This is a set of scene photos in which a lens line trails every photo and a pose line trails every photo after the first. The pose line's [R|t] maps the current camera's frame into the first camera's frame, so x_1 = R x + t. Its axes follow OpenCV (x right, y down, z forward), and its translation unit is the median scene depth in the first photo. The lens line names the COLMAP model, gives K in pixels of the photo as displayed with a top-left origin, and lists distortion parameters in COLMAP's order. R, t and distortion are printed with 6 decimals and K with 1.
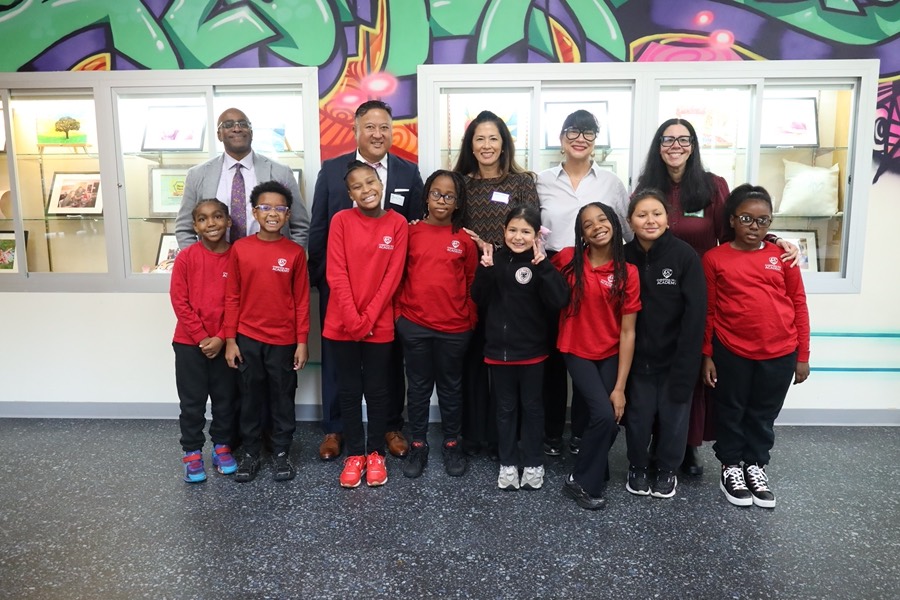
lens RADIAL K [[750.7, 0, 449.9], [0, 750.7, 304.1], [0, 0, 1]] dist [-0.003999, -0.003194]
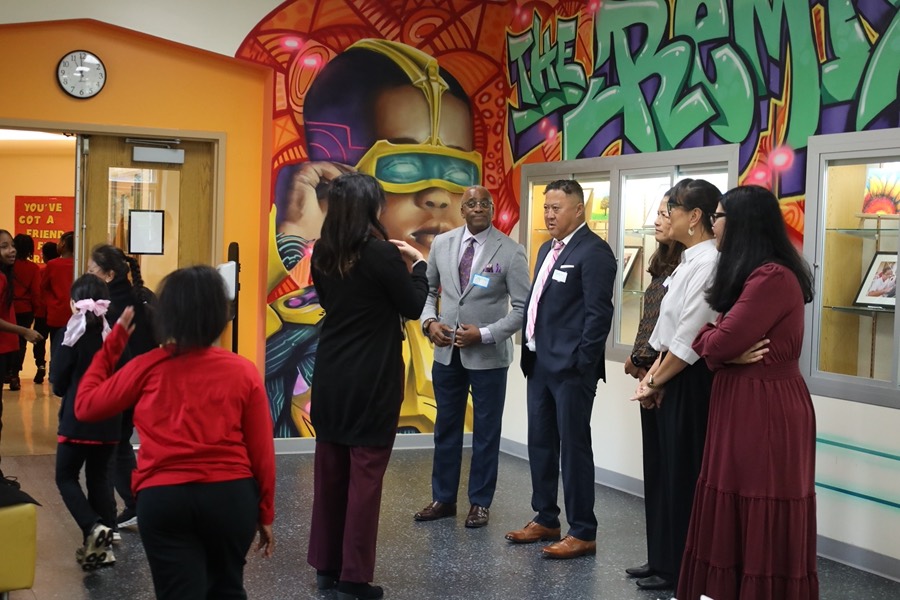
lens RADIAL K [[1338.7, 0, 450.4], [0, 1338.7, 299.3], [0, 0, 1]] dist [-0.008646, 0.000000]
pose [[0.464899, 0.053751, -0.883730, 1.177011], [-0.179839, 0.983080, -0.034813, 0.006033], [0.866906, 0.175114, 0.466700, -0.085054]]
